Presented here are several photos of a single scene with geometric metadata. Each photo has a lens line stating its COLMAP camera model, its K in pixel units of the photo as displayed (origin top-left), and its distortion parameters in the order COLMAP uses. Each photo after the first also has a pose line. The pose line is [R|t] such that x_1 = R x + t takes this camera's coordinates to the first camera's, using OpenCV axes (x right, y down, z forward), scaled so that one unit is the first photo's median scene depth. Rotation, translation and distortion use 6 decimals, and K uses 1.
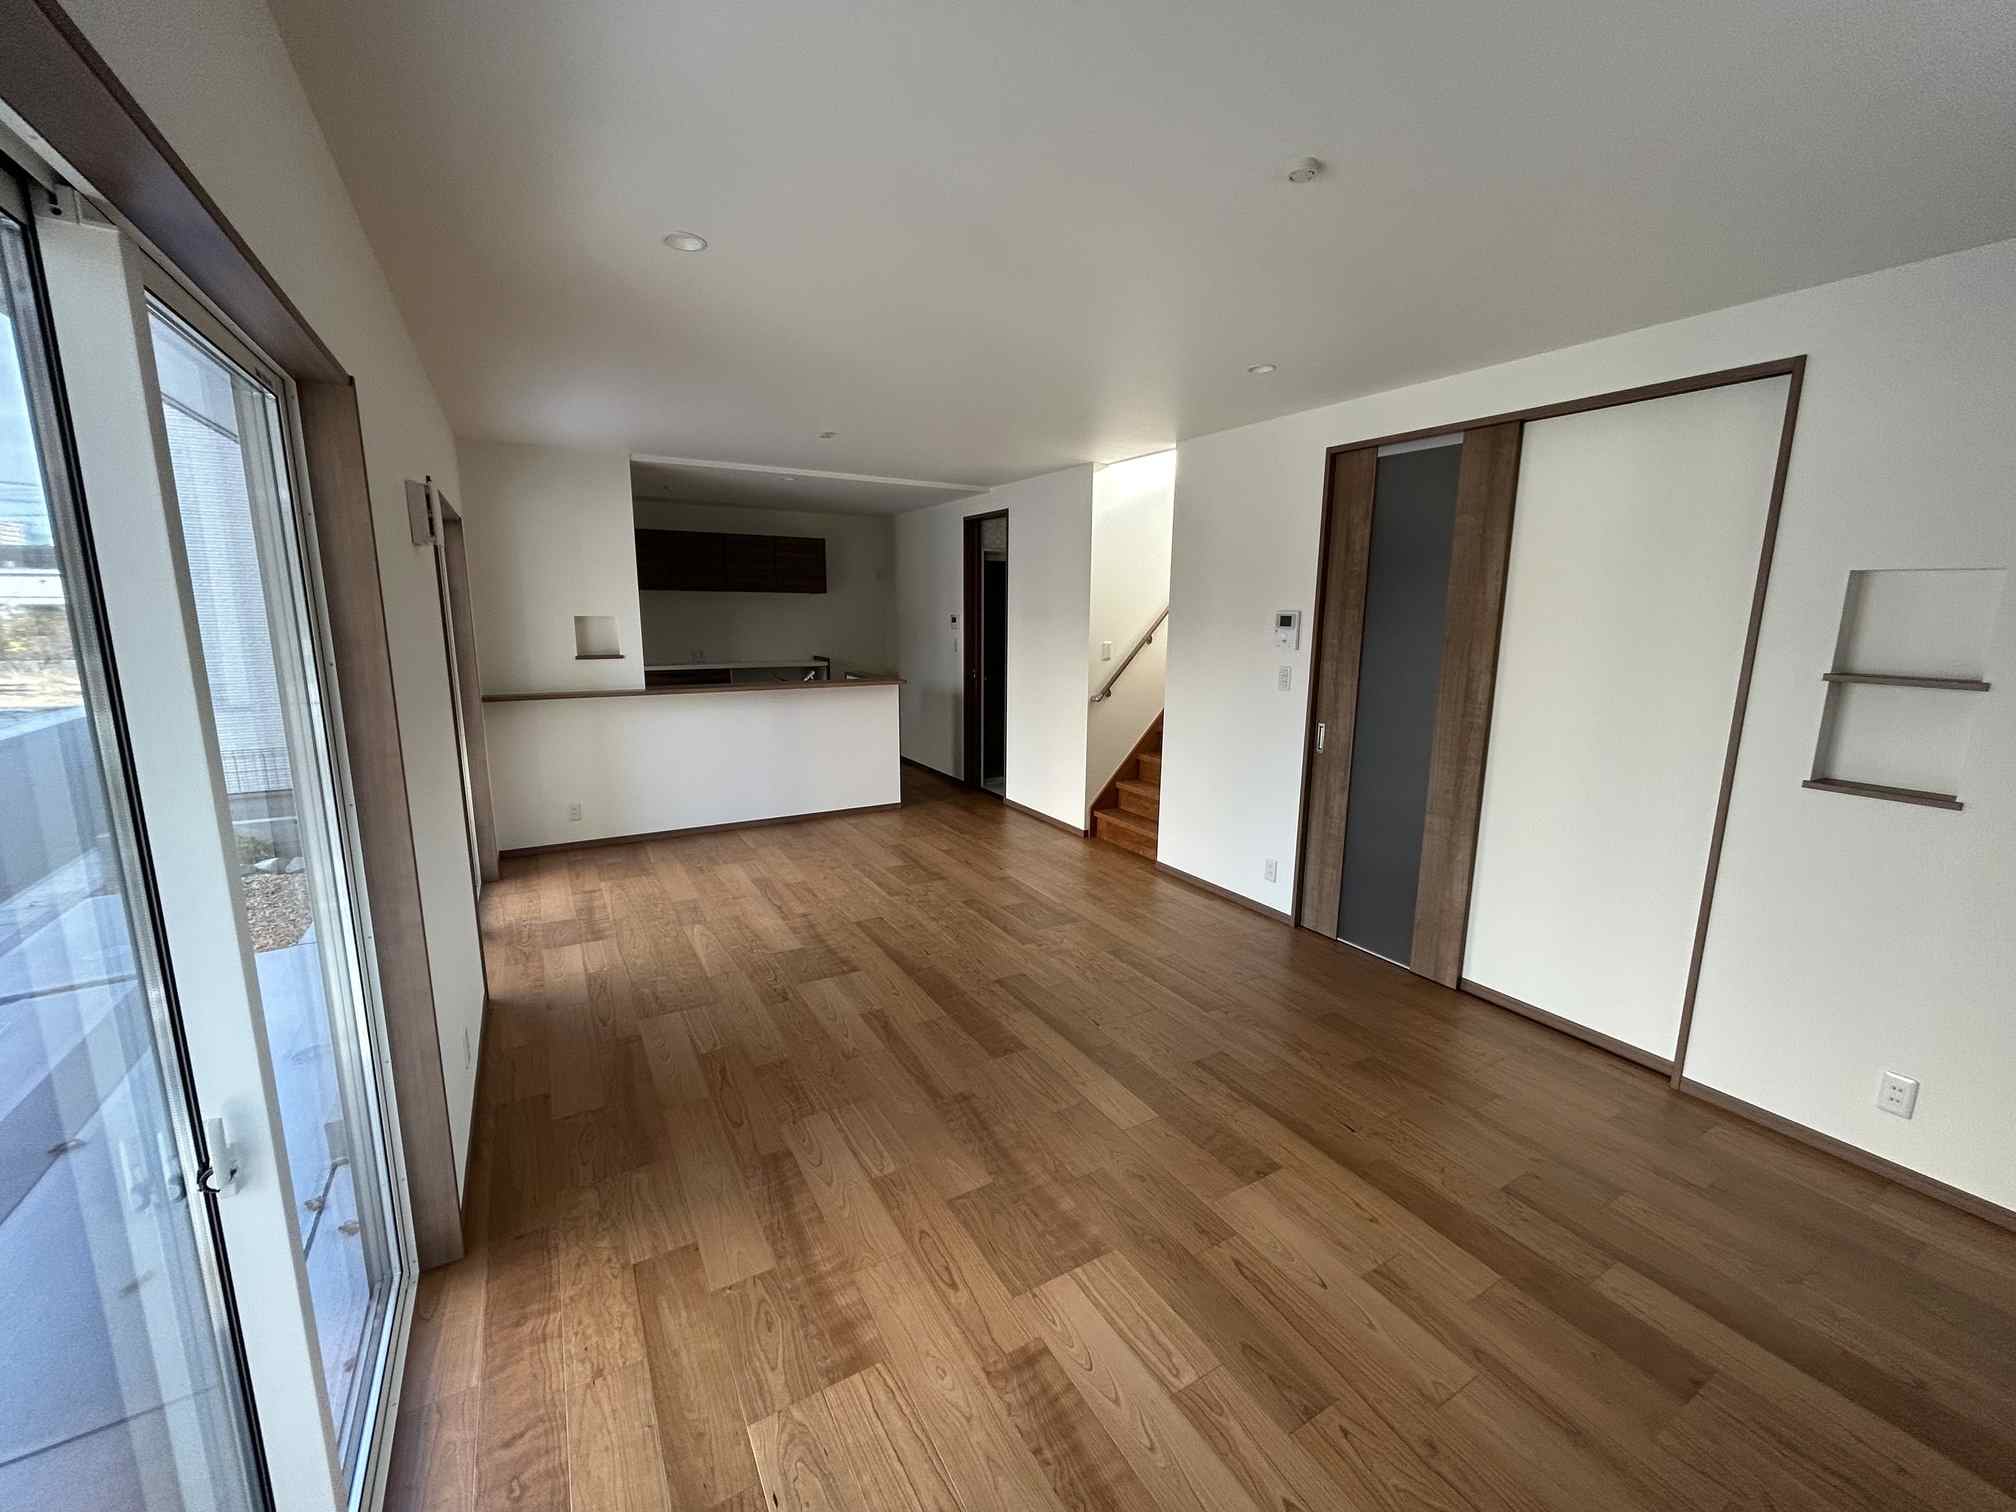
lens RADIAL K [[819.7, 0, 1009.9], [0, 819.7, 755.0], [0, 0, 1]] dist [0.000241, 0.000264]
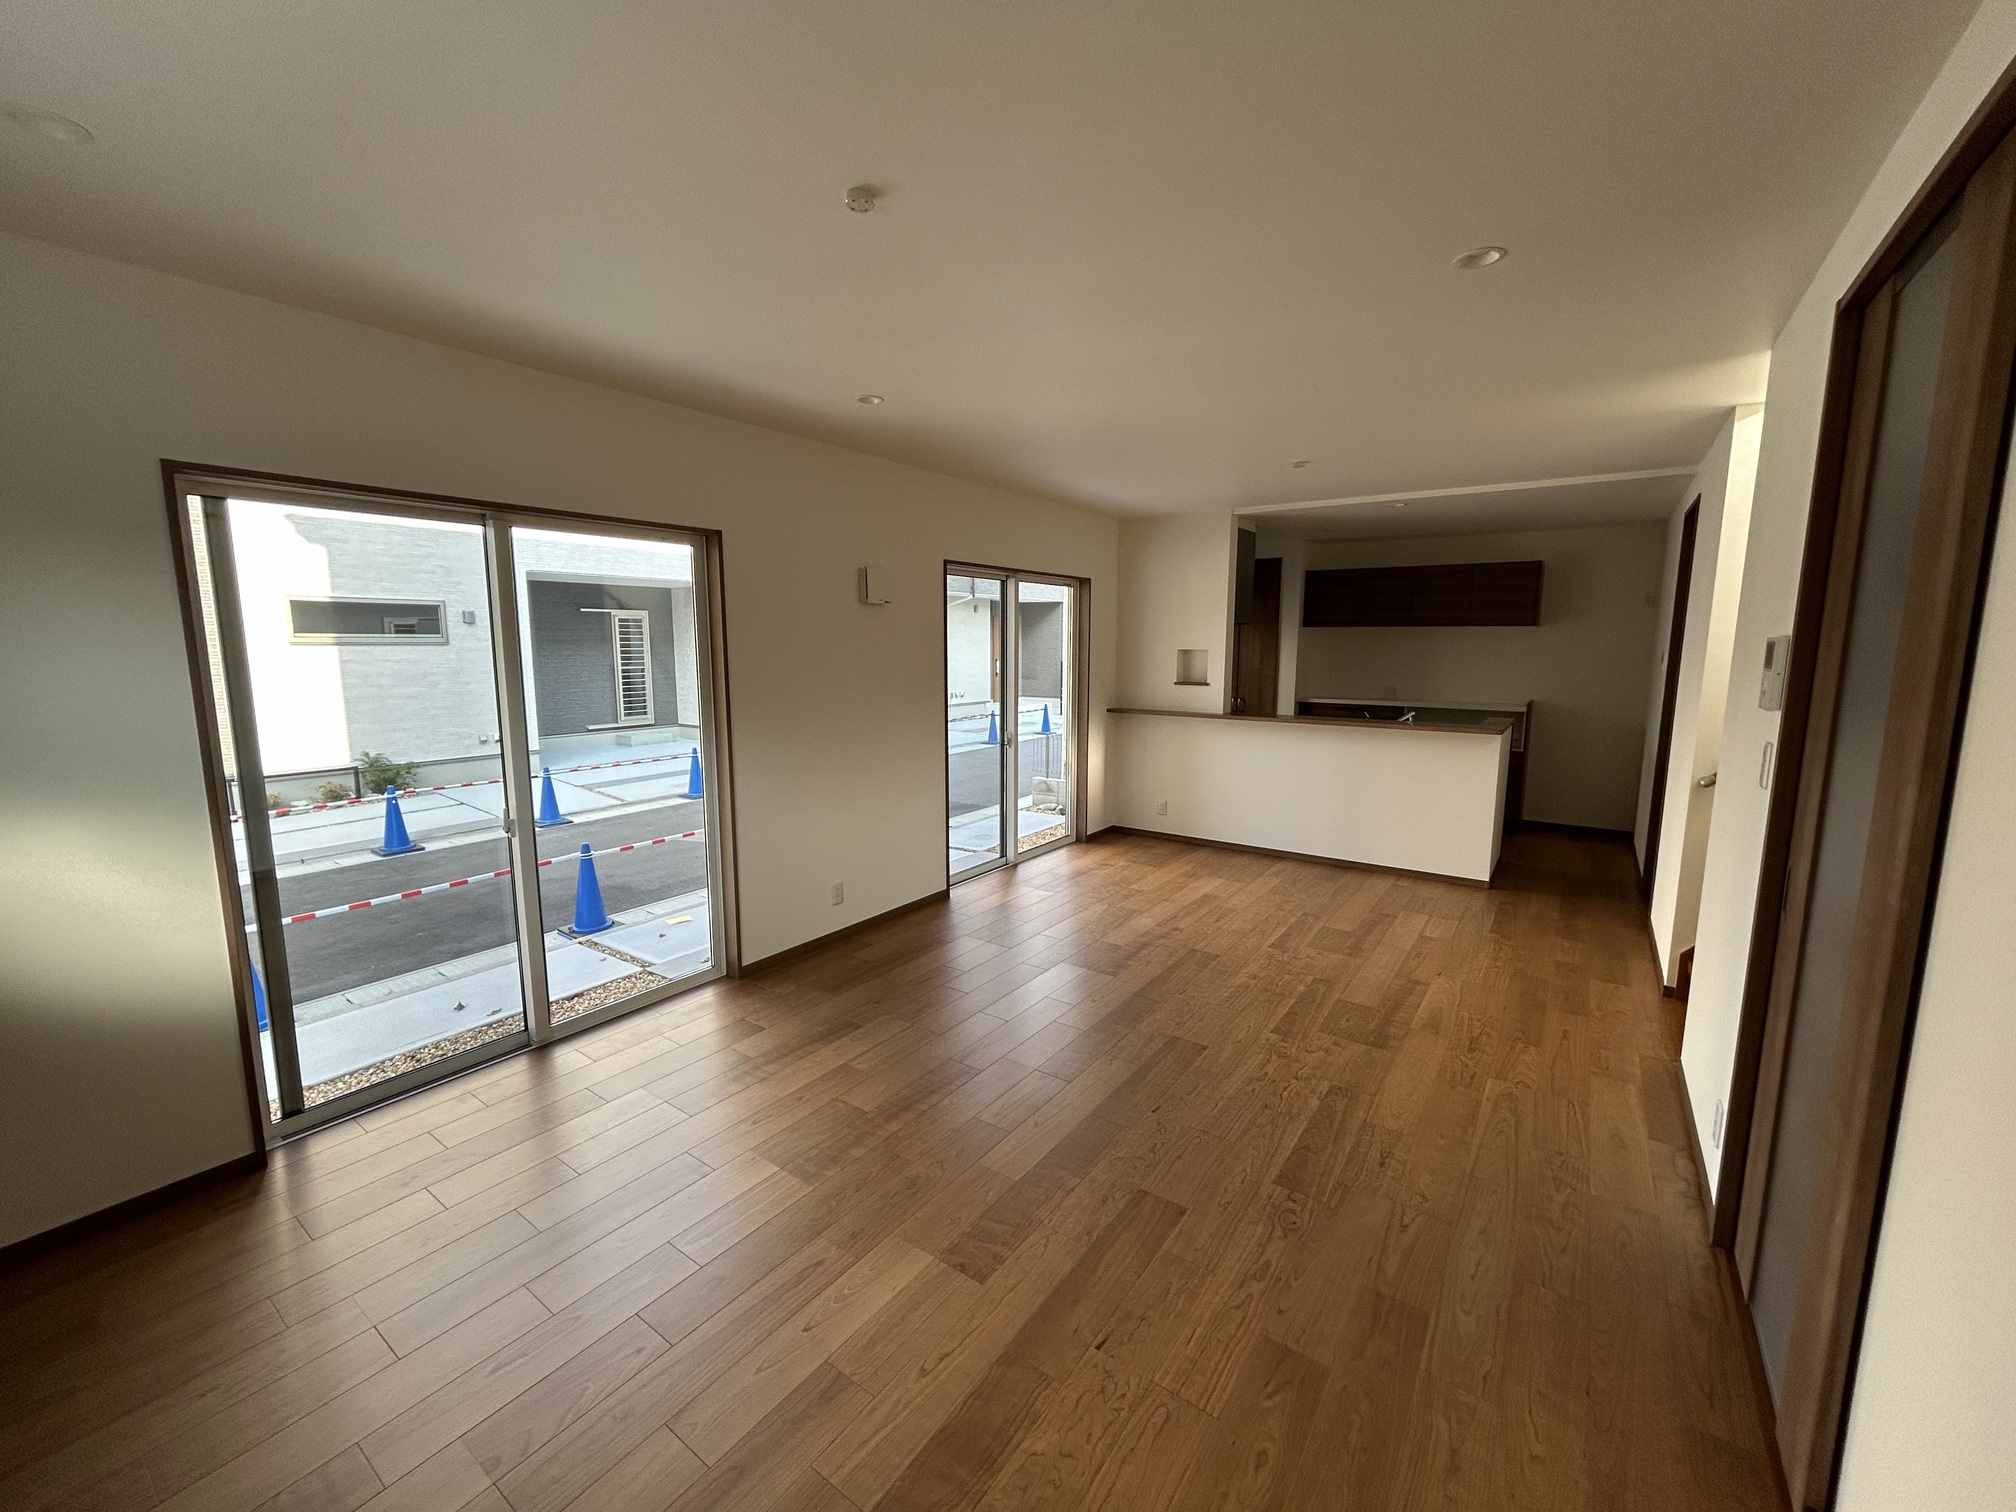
lens RADIAL K [[819.7, 0, 1010.7], [0, 819.7, 753.5], [0, 0, 1]] dist [0.000241, 0.000264]
pose [[0.414392, 0.121635, -0.901934, 0.502687], [-0.166994, 0.984365, 0.056026, -0.043318], [0.894646, 0.127401, 0.428225, 0.285133]]
